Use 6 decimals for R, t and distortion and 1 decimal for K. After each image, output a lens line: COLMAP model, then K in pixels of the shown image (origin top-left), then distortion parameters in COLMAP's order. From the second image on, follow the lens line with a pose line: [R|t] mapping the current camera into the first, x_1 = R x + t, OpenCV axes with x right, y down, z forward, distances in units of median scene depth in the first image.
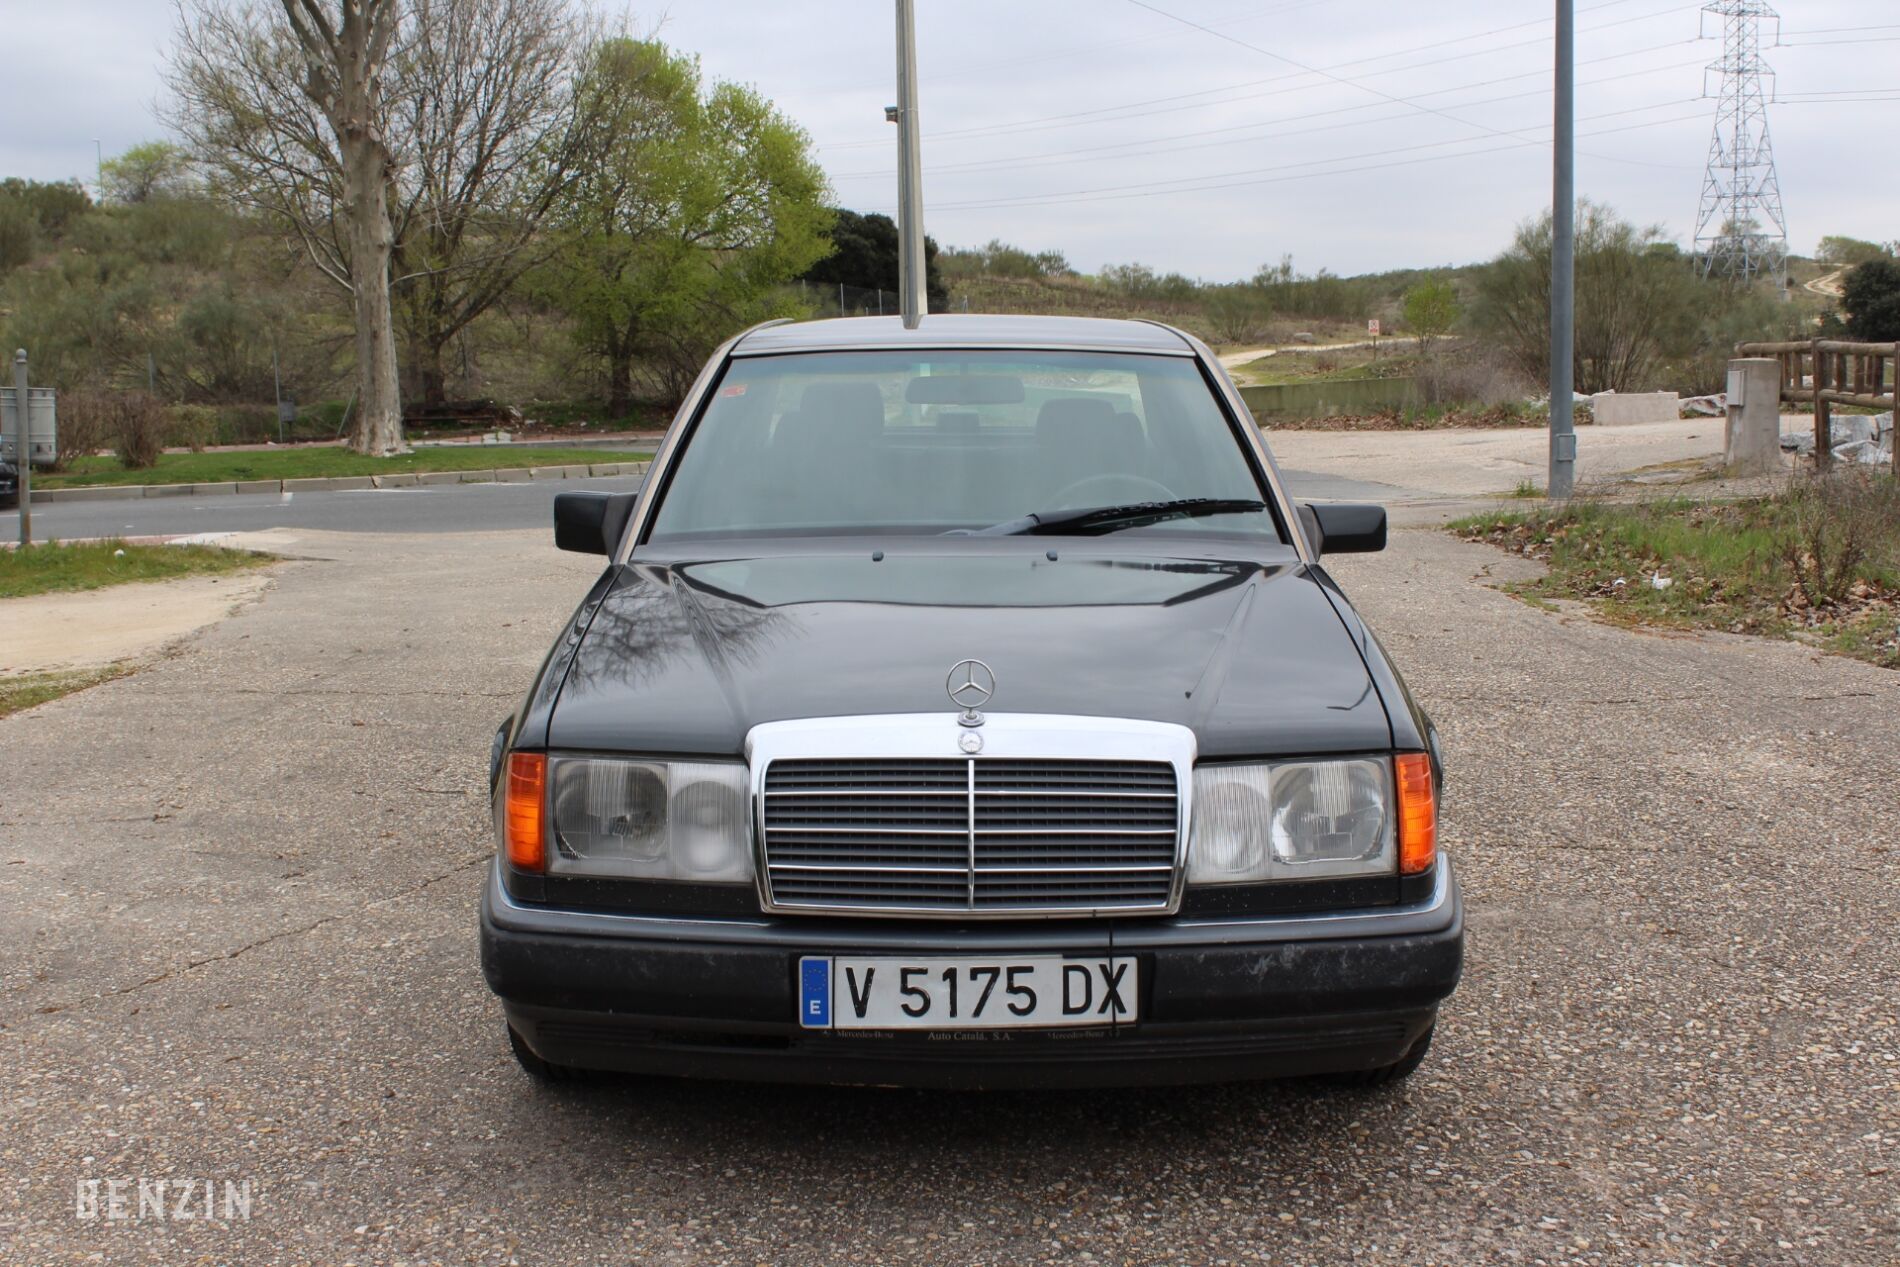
lens RADIAL K [[2346.9, 0, 951.6], [0, 2346.9, 659.5], [0, 0, 1]] dist [-0.053604, 0.082884]
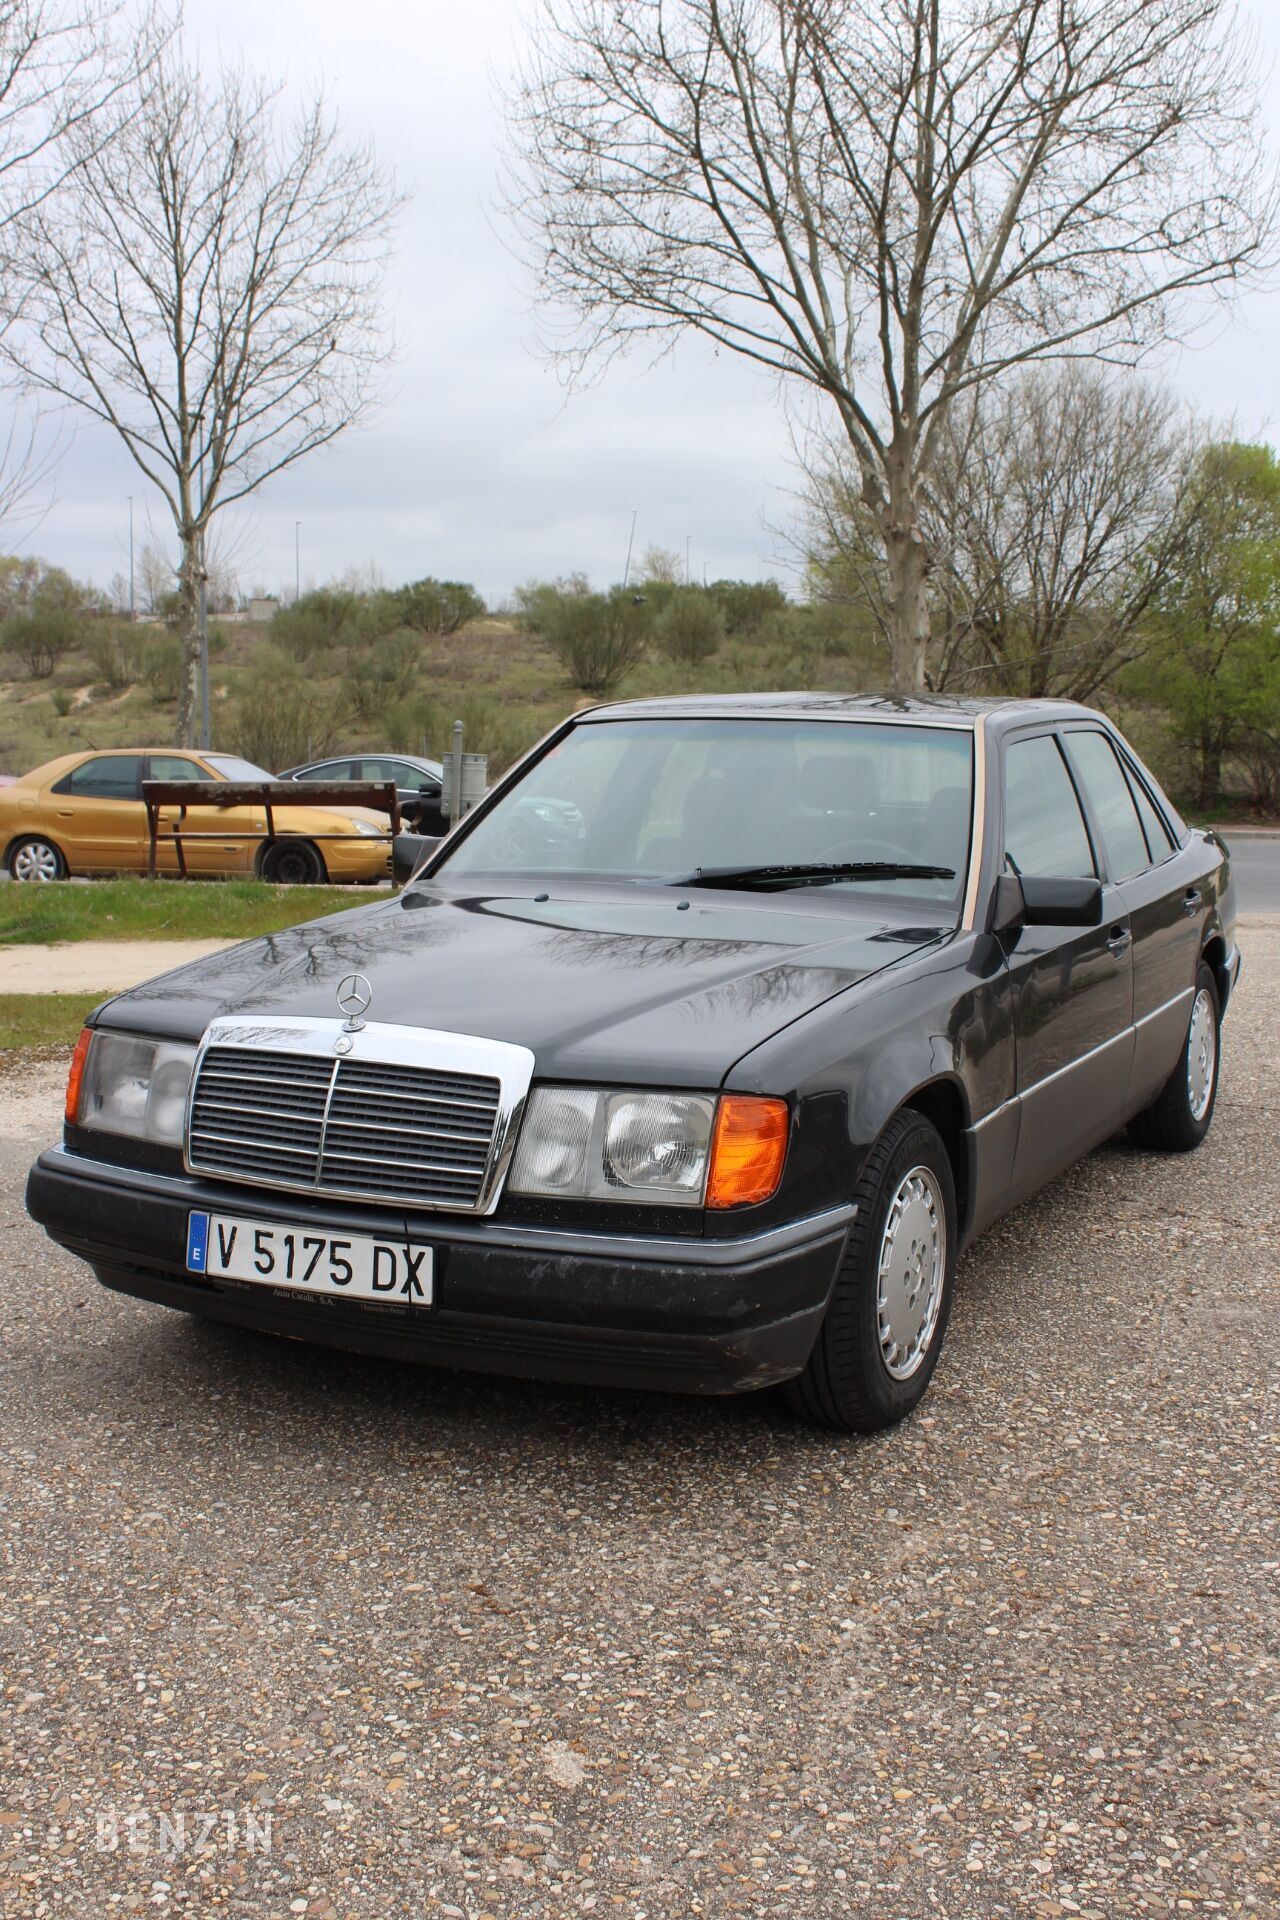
lens RADIAL K [[2255.3, 0, 640.0], [0, 2255.3, 1028.8], [0, 0, 1]] dist [-0.069447, 0.031151]
pose [[0.885505, 0.081437, -0.457437, 0.551421], [-0.084608, 0.996322, 0.013590, 0.000247], [0.456861, 0.026669, 0.889138, 0.074612]]
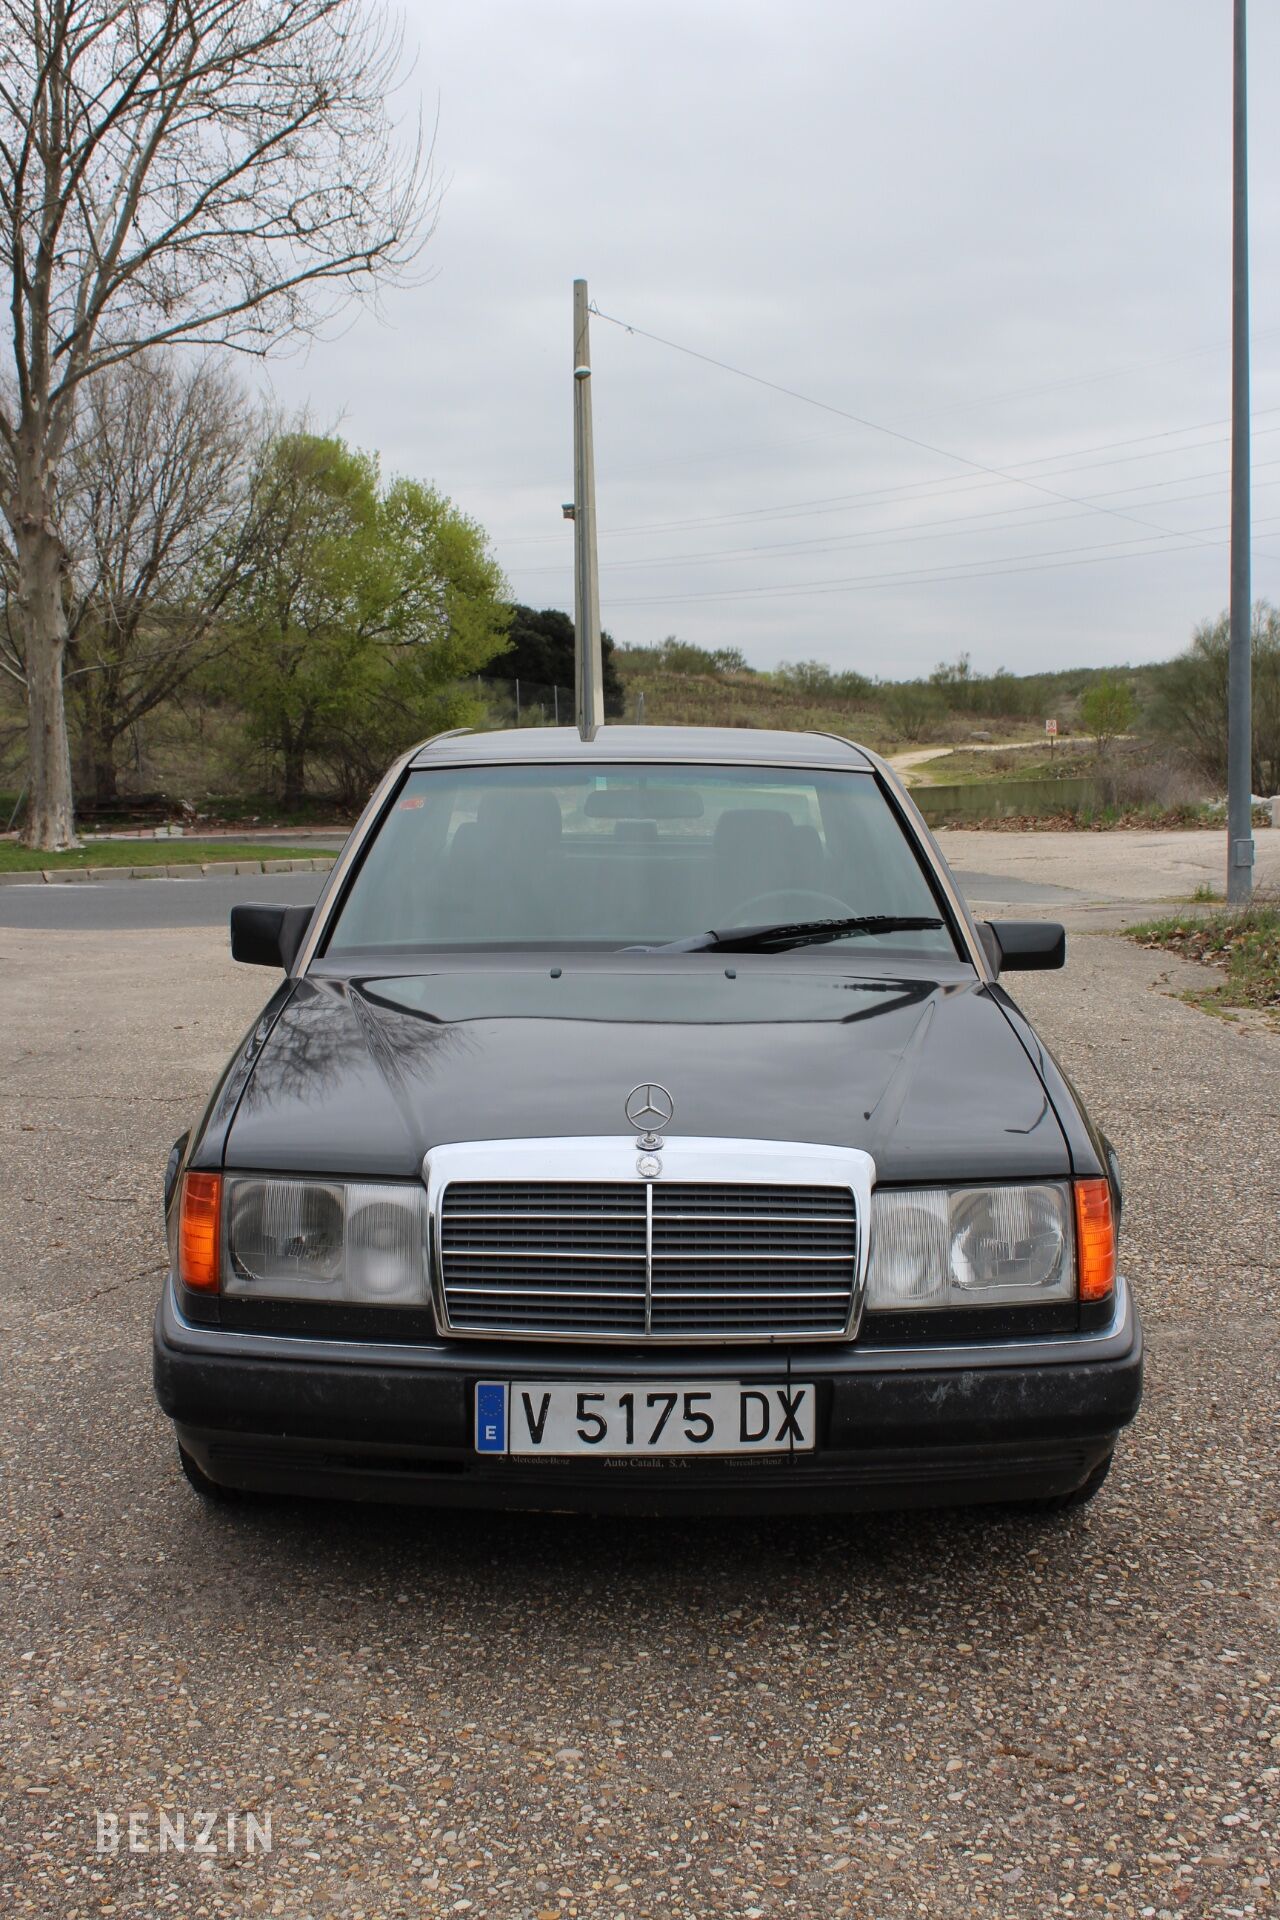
lens RADIAL K [[2371.6, 0, 640.0], [0, 2371.6, 960.0], [0, 0, 1]] dist [-0.053604, 0.082884]
pose [[0.999953, 0.007266, 0.006401, -0.002383], [-0.007004, 0.999179, -0.039907, -0.010295], [-0.006686, 0.039861, 0.999183, -0.008175]]
